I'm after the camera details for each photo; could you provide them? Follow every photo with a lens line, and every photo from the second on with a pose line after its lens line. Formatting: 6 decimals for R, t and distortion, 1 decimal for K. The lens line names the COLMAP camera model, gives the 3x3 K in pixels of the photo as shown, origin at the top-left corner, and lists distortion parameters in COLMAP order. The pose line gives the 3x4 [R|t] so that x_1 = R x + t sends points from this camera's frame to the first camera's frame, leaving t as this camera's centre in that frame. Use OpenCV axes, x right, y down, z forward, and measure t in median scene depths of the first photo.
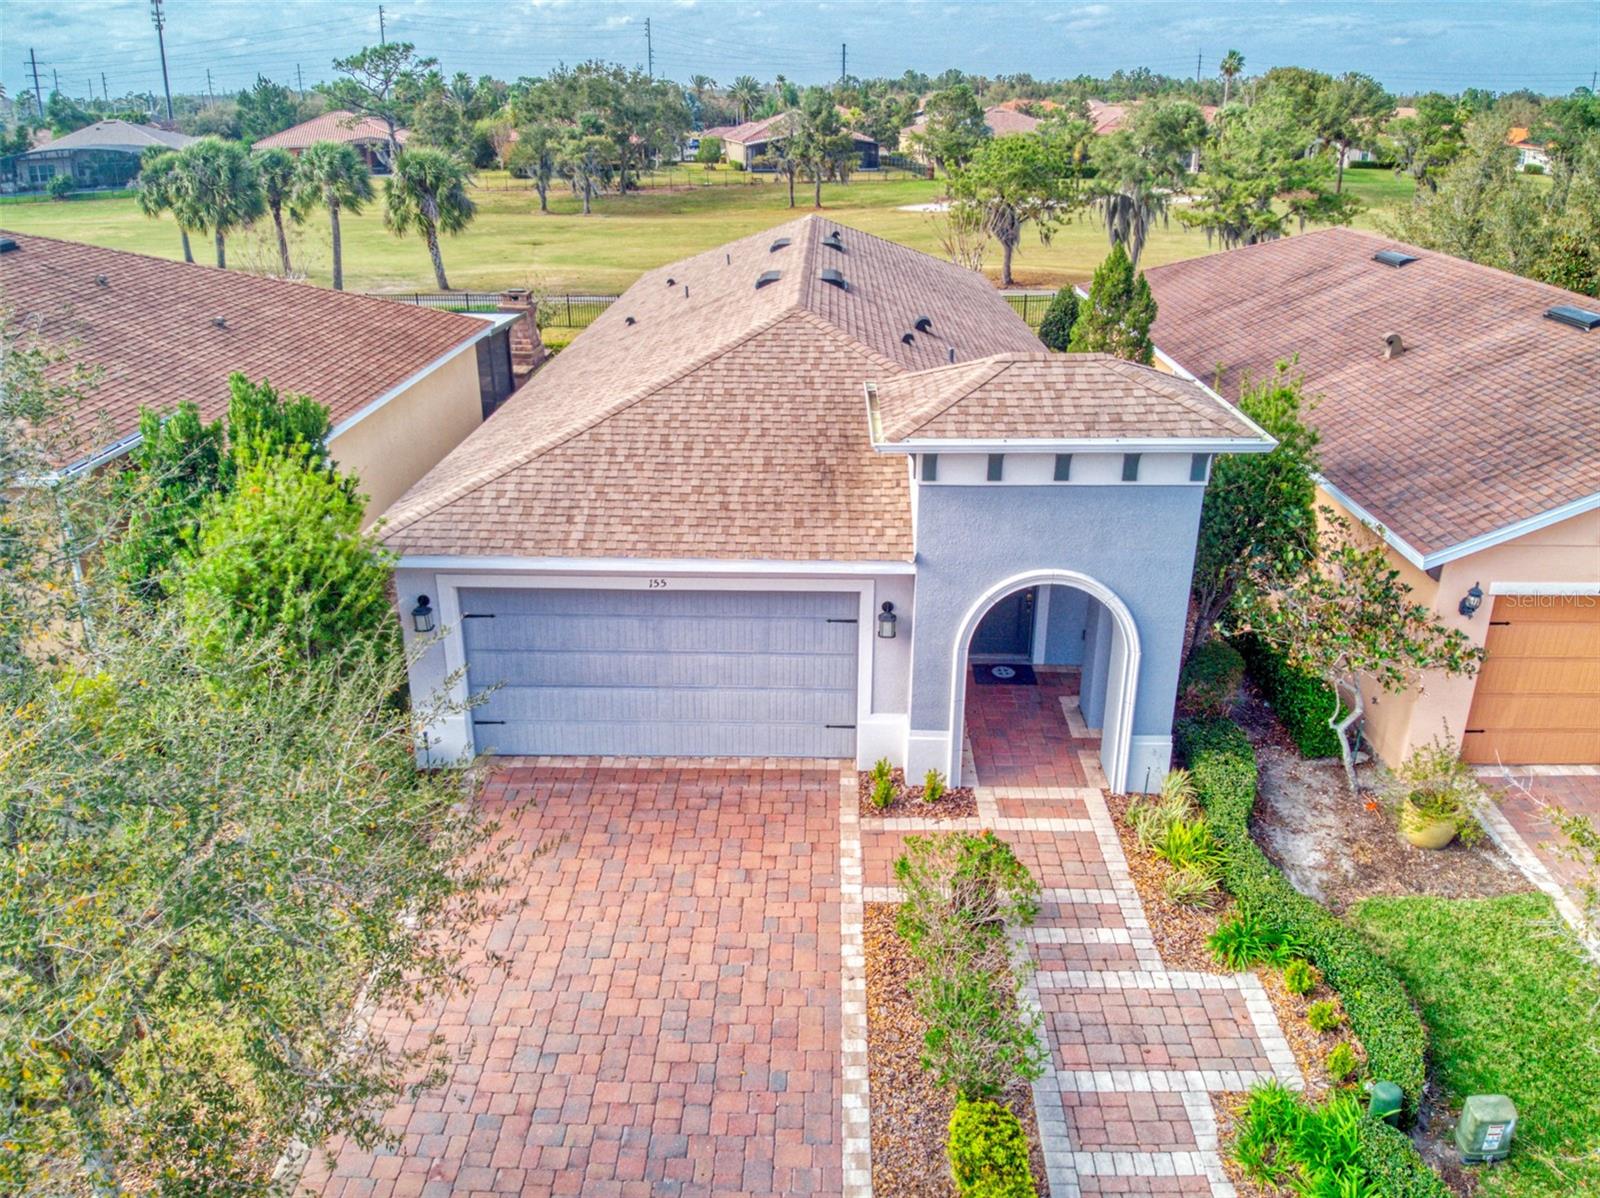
lens RADIAL K [[1184.1, 0, 804.6], [0, 1184.1, 584.5], [0, 0, 1]] dist [0.139961, -0.326268]
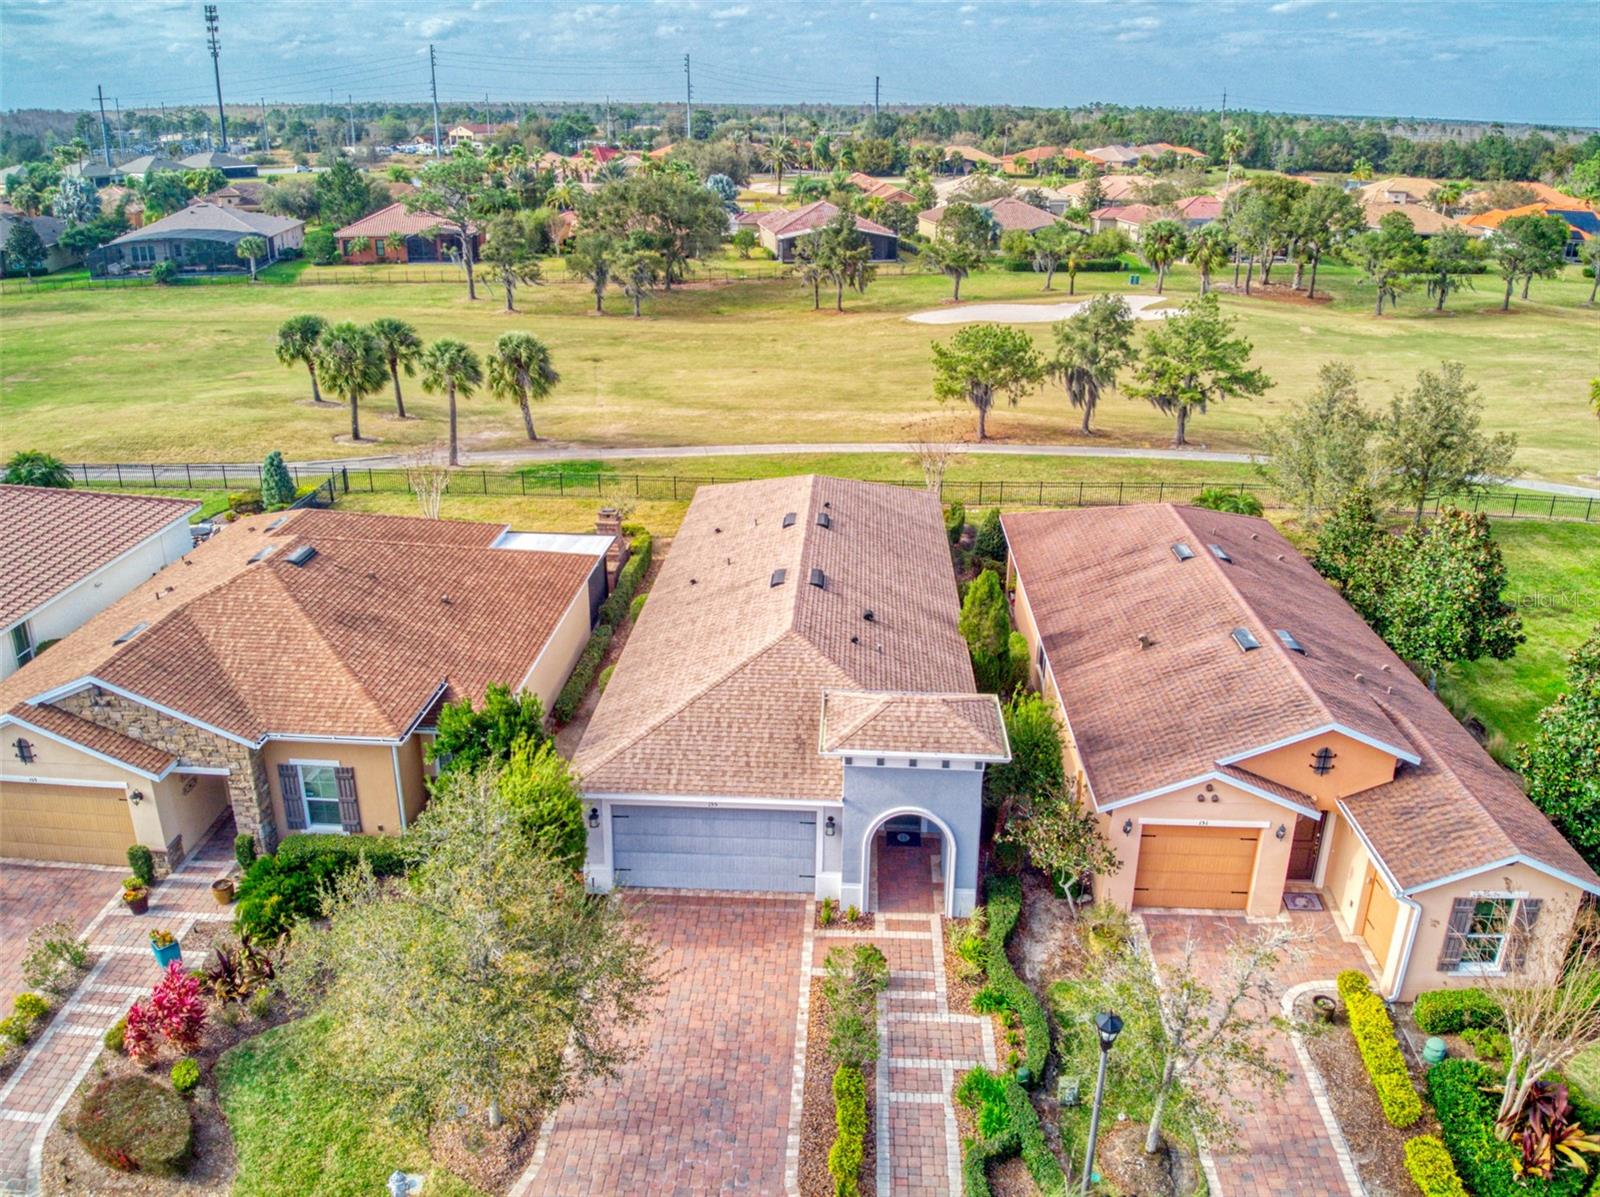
lens RADIAL K [[1178.3, 0, 800.0], [0, 1178.3, 598.5], [0, 0, 1]] dist [0.187178, -0.470100]
pose [[0.999494, 0.016369, -0.027282, 0.068433], [-0.016273, 0.999861, 0.003727, -0.356071], [0.027339, -0.003281, 0.999621, -0.962210]]
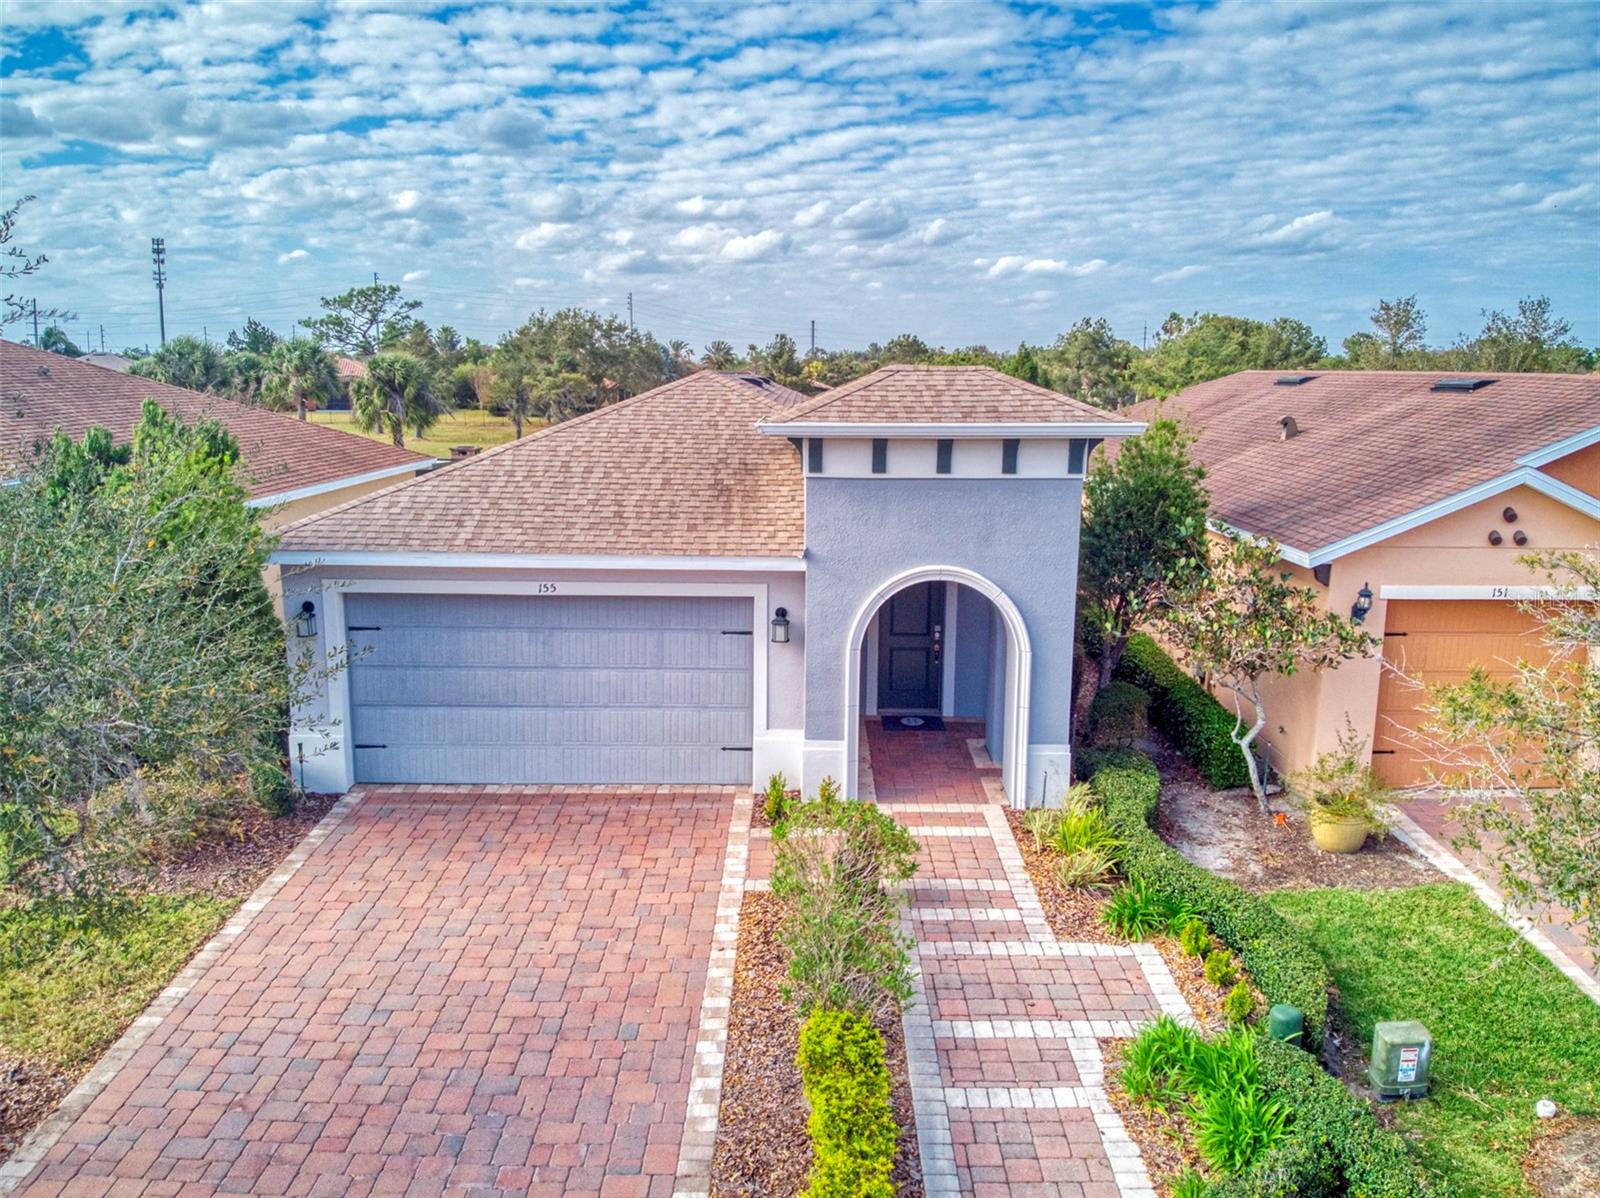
lens RADIAL K [[1178.3, 0, 800.0], [0, 1178.3, 599.0], [0, 0, 1]] dist [0.187178, -0.470100]
pose [[0.999806, 0.002740, 0.019486, 0.067931], [0.001096, 0.980968, -0.194166, 0.202275], [-0.019647, 0.194149, 0.980775, 0.027786]]
